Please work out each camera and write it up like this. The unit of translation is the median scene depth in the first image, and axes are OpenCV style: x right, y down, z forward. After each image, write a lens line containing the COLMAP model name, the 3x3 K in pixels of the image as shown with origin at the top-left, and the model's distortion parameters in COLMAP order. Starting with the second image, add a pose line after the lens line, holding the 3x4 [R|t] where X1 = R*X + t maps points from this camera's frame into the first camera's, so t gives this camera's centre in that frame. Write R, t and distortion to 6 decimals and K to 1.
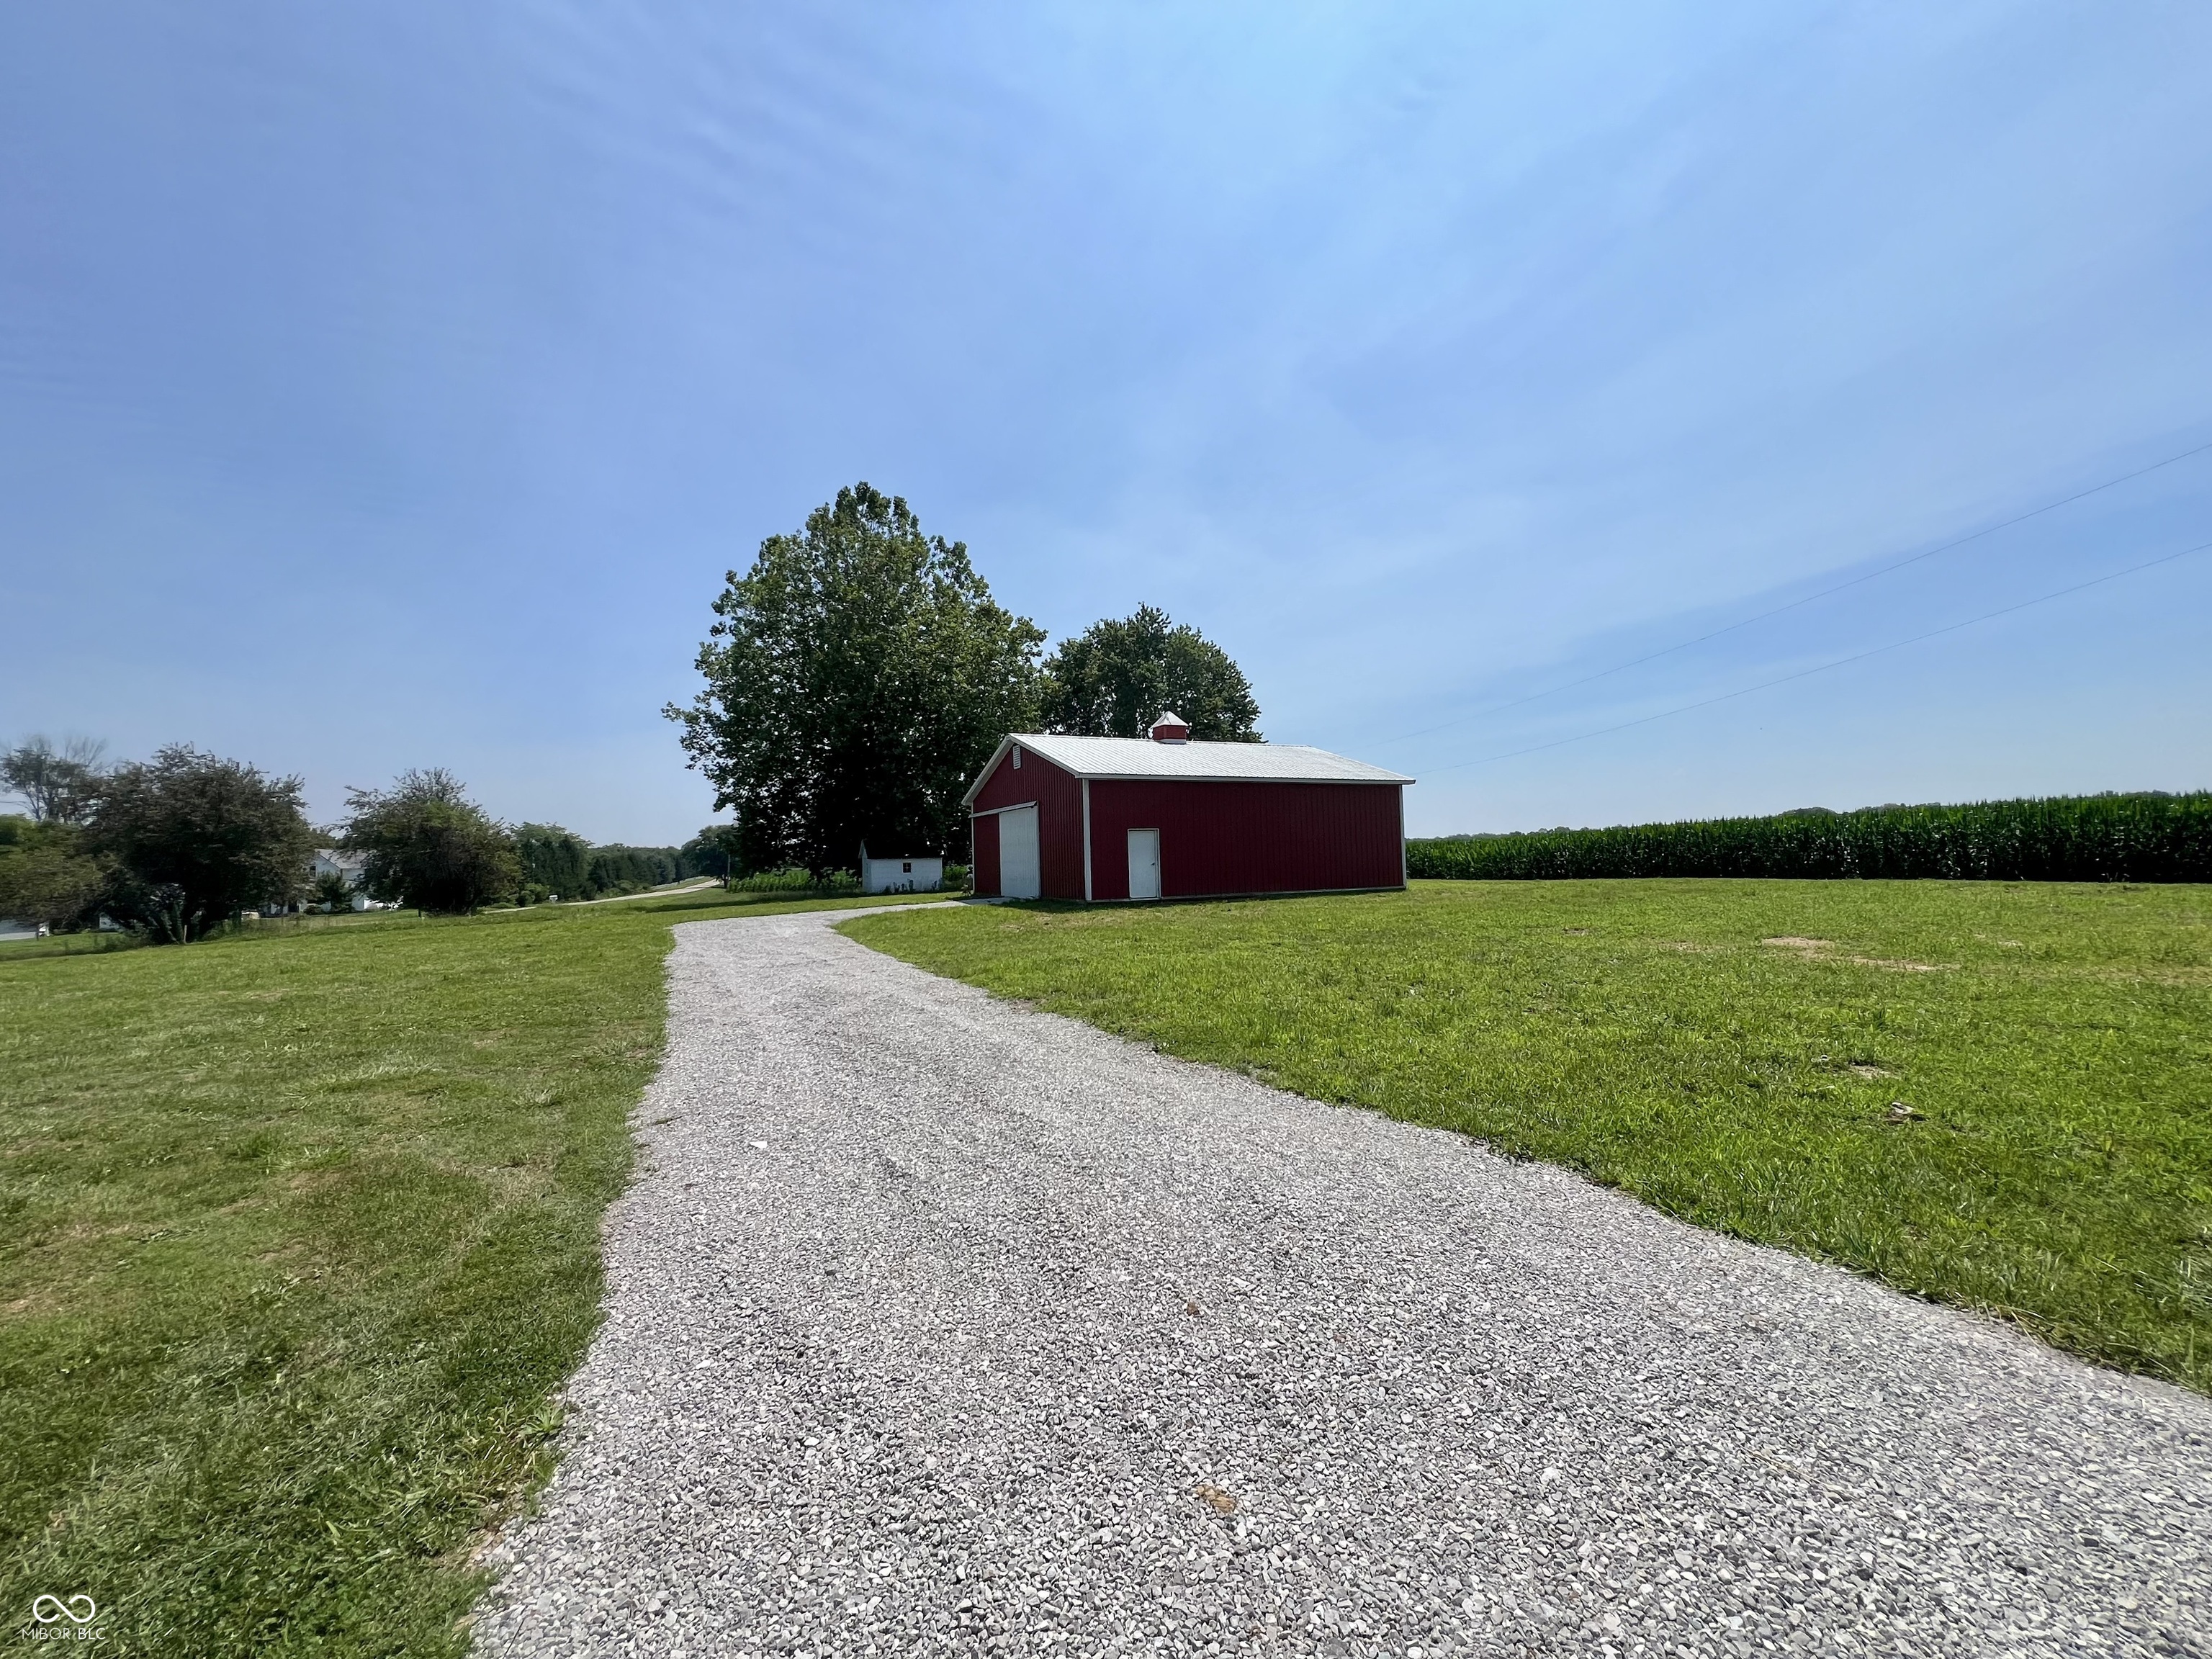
lens RADIAL K [[882.6, 0, 1100.3], [0, 882.6, 831.4], [0, 0, 1]] dist [0.002124, 0.000340]
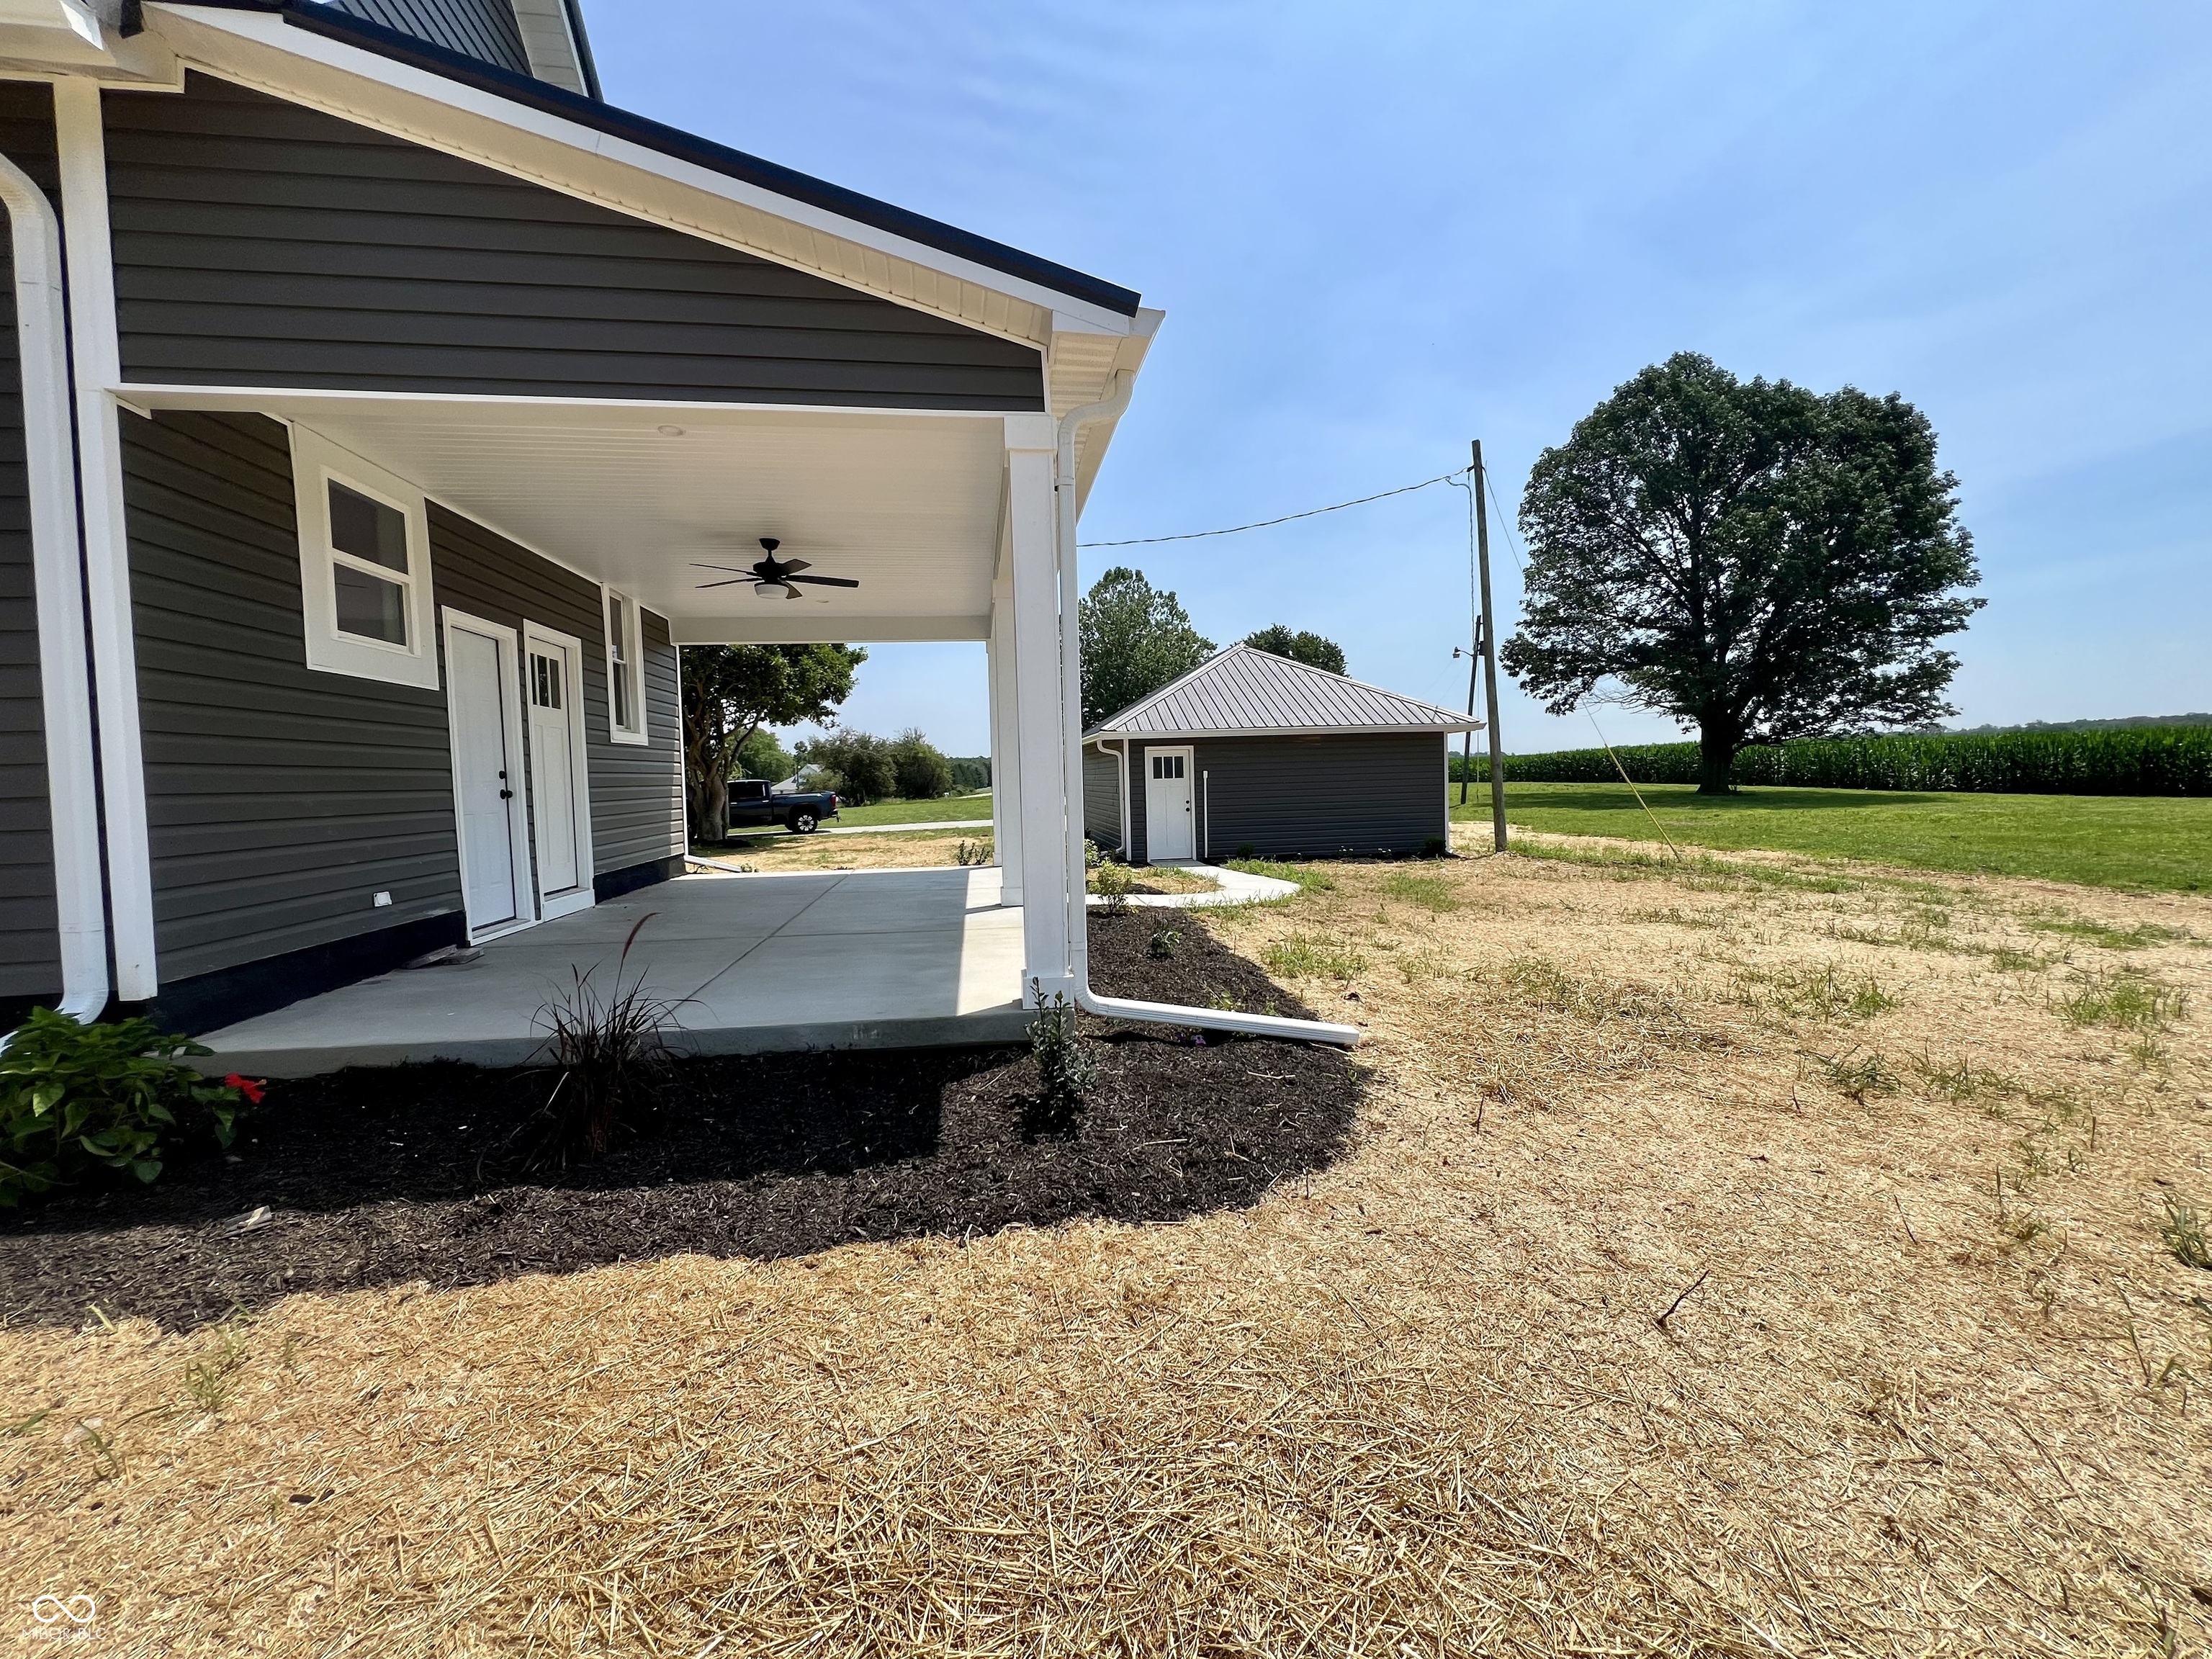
lens RADIAL K [[882.6, 0, 1100.3], [0, 882.6, 831.4], [0, 0, 1]] dist [0.002124, 0.000340]
pose [[0.957681, 0.018762, -0.287218, 0.223982], [0.011256, 0.994669, 0.102507, -0.034625], [0.287610, -0.101402, 0.952364, -0.783525]]
